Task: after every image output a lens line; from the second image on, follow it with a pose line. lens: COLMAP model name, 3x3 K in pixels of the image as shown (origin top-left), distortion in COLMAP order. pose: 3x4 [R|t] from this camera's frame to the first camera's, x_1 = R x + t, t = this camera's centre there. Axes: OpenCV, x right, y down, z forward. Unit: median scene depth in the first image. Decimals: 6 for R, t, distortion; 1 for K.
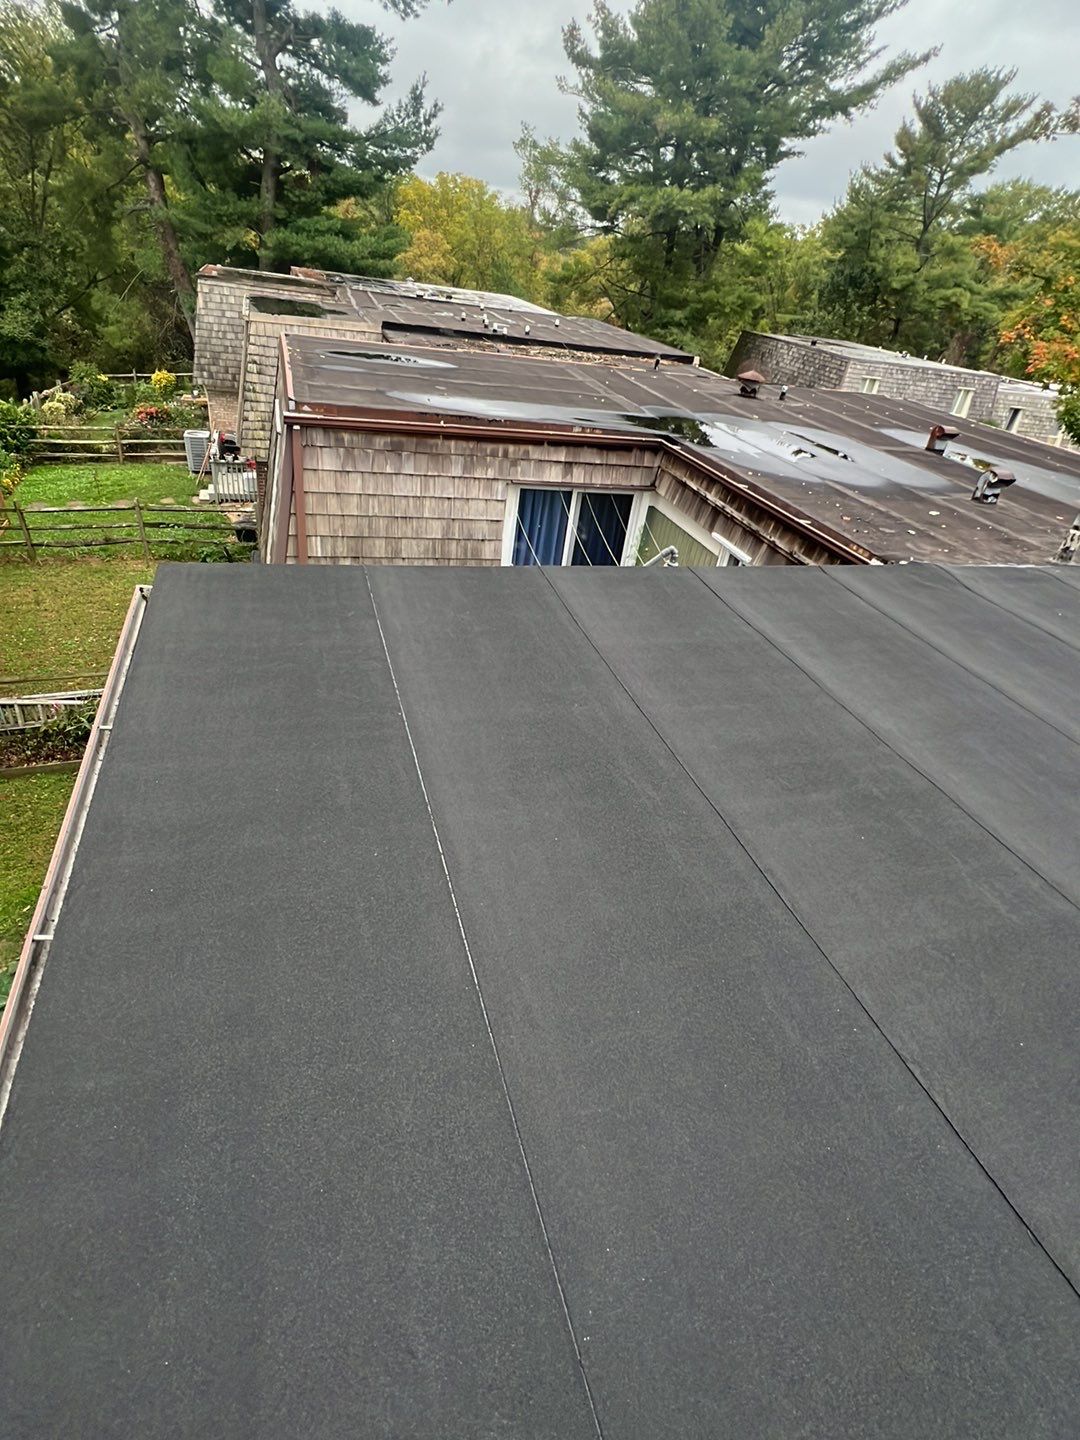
lens RADIAL K [[734.8, 0, 540.0], [0, 734.8, 720.0], [0, 0, 1]] dist [-0.000998, 0.001671]
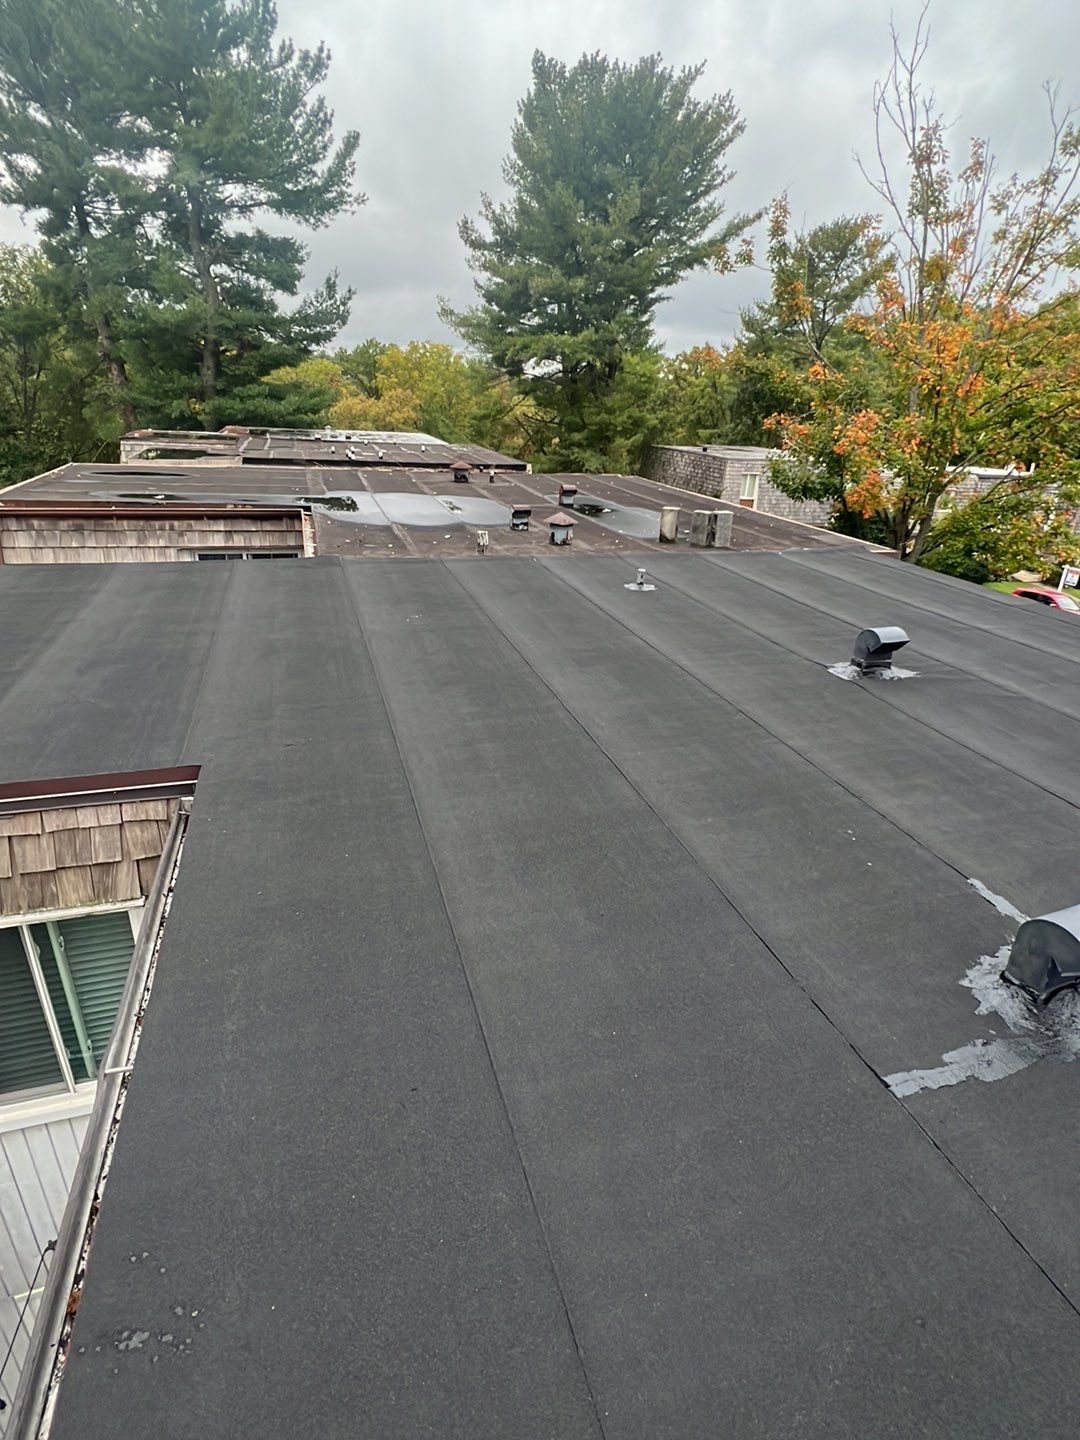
lens RADIAL K [[734.8, 0, 540.0], [0, 734.8, 720.0], [0, 0, 1]] dist [-0.000998, 0.001671]
pose [[0.996664, -0.076056, -0.029608, 0.149617], [0.070527, 0.985150, -0.156541, 0.055289], [0.041074, 0.153931, 0.987228, -0.052961]]
